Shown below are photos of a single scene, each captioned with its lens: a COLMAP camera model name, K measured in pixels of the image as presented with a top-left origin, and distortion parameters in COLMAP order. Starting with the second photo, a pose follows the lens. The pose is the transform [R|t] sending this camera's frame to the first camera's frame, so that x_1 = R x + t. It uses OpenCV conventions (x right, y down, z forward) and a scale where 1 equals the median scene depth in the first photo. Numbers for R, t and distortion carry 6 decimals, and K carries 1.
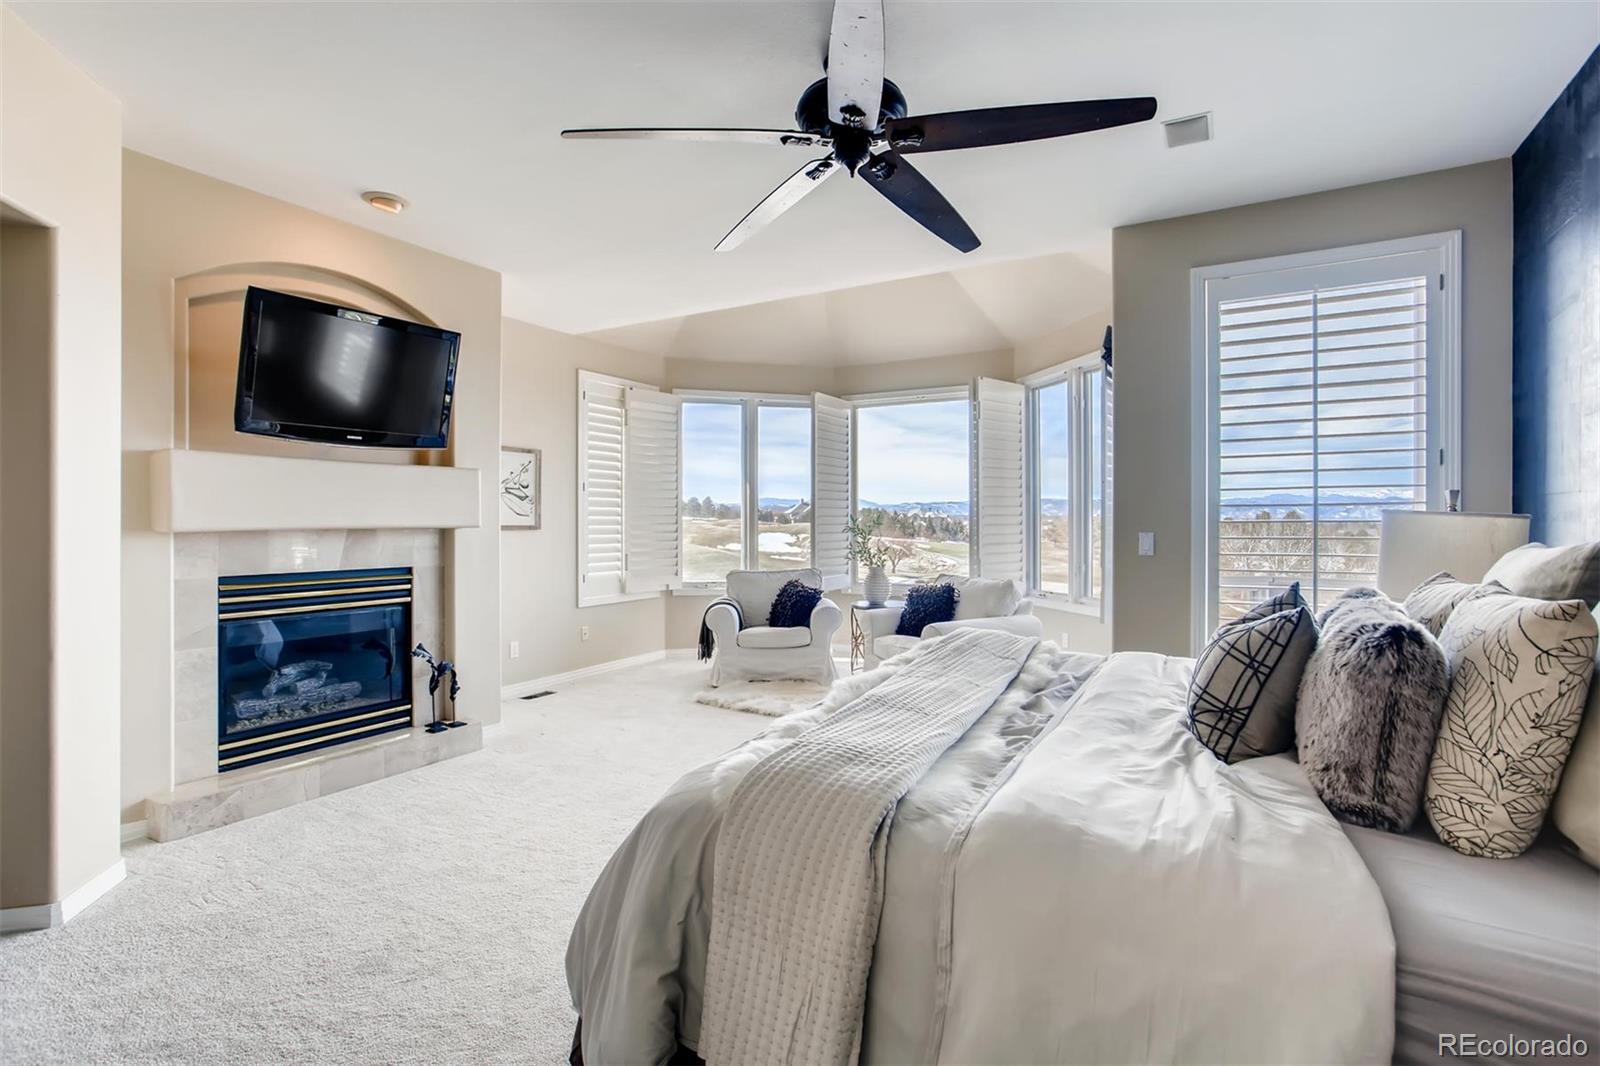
lens RADIAL K [[775.9, 0, 790.4], [0, 775.9, 526.3], [0, 0, 1]] dist [-0.019791, 0.019552]
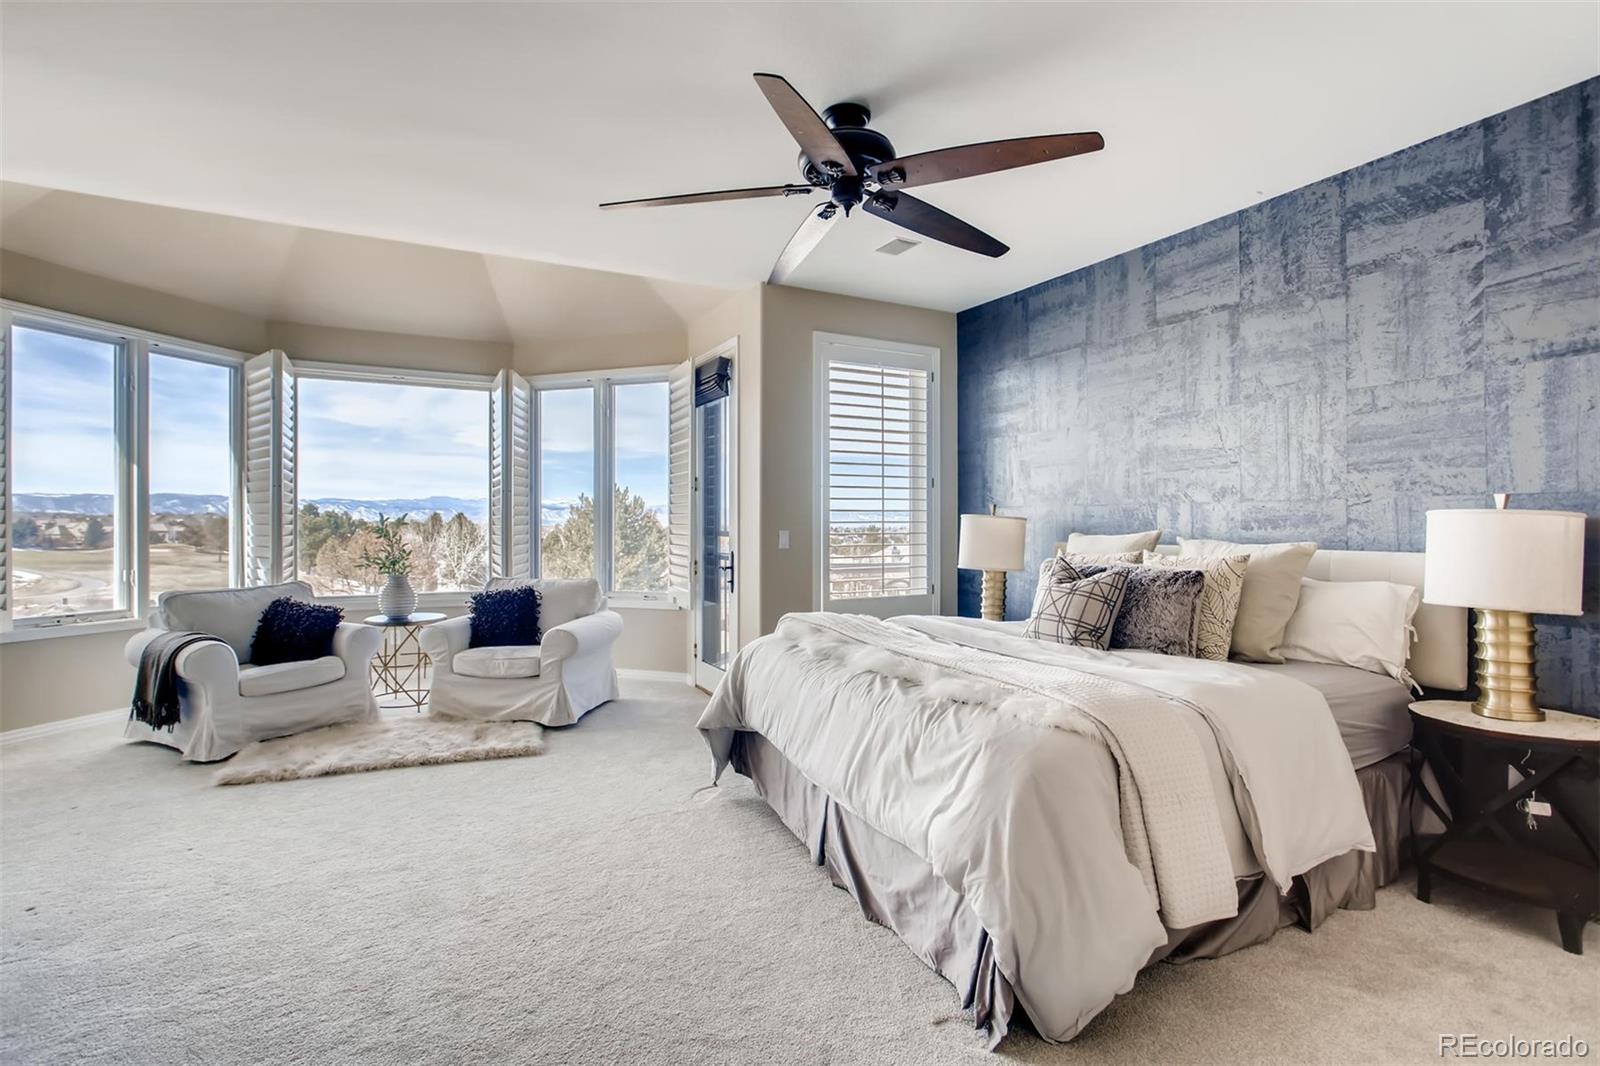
lens RADIAL K [[775.9, 0, 790.4], [0, 775.9, 526.3], [0, 0, 1]] dist [-0.019791, 0.019552]
pose [[0.541124, -0.002405, 0.840939, -0.323432], [0.002432, 0.999996, 0.001295, -0.000263], [-0.840939, 0.001345, 0.541128, 0.164391]]
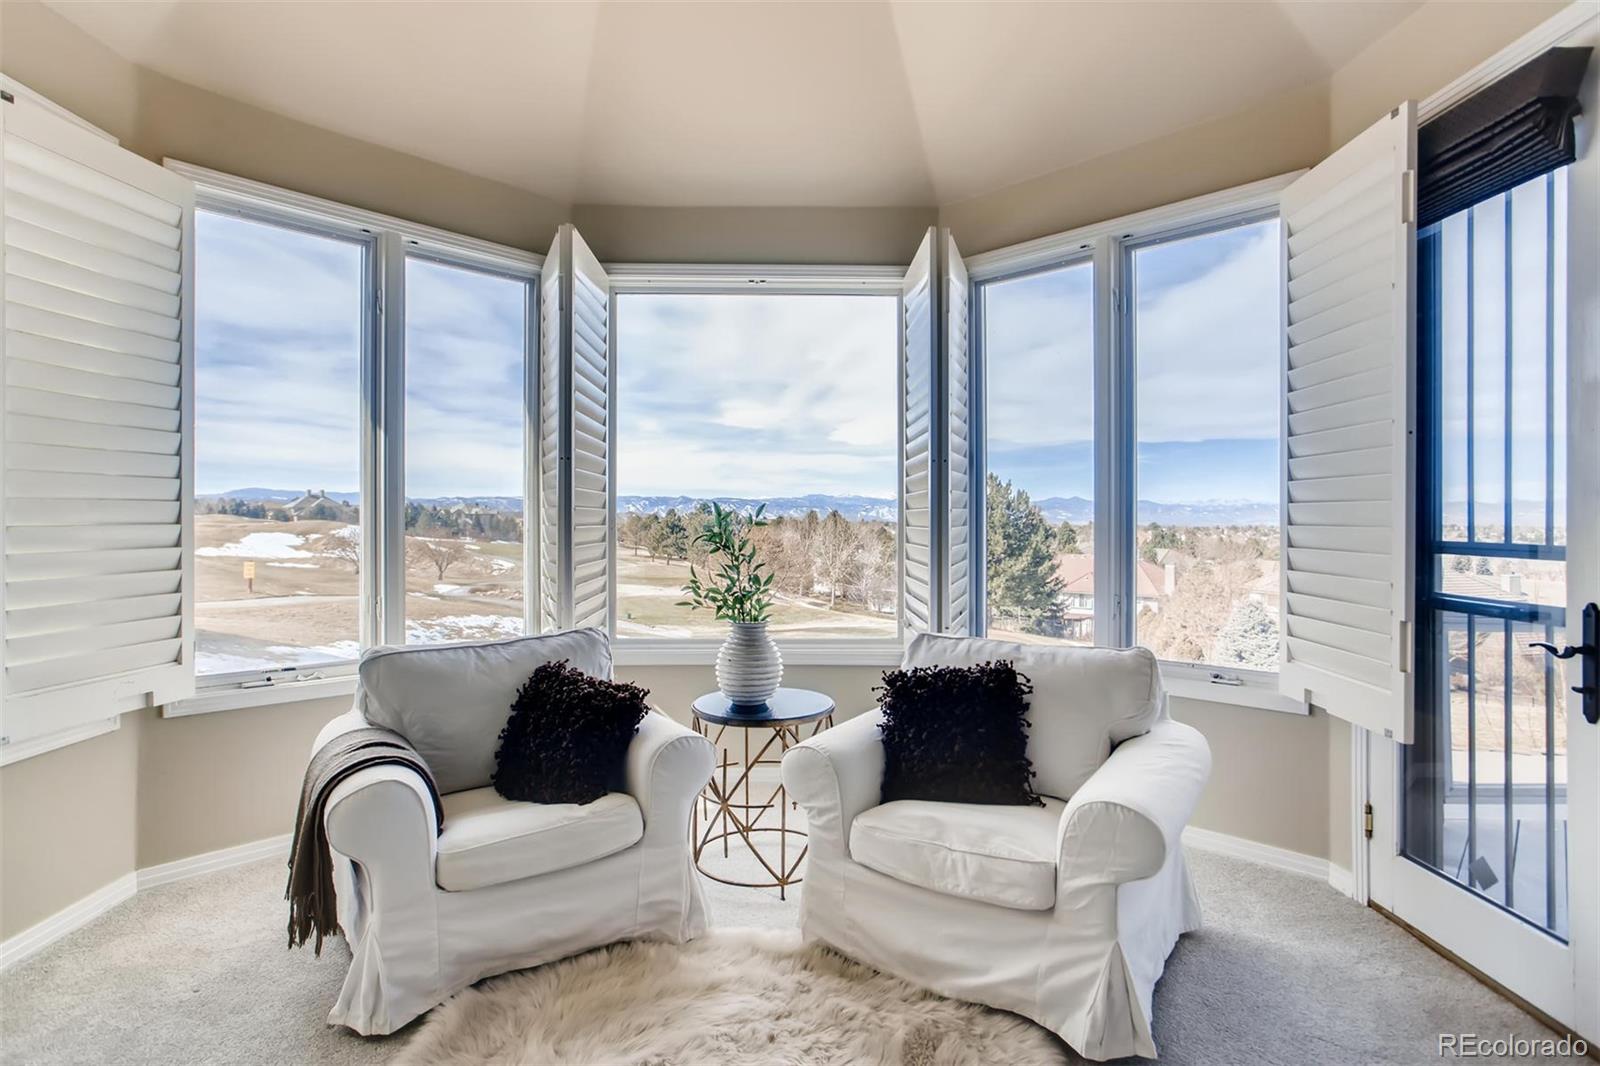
lens RADIAL K [[830.4, 0, 801.5], [0, 830.4, 516.9], [0, 0, 1]] dist [-0.016777, 0.001856]
pose [[0.849313, 0.002934, 0.527882, -0.102128], [0.001637, 0.999965, -0.008193, -0.002629], [-0.527888, 0.007822, 0.849278, 0.512370]]
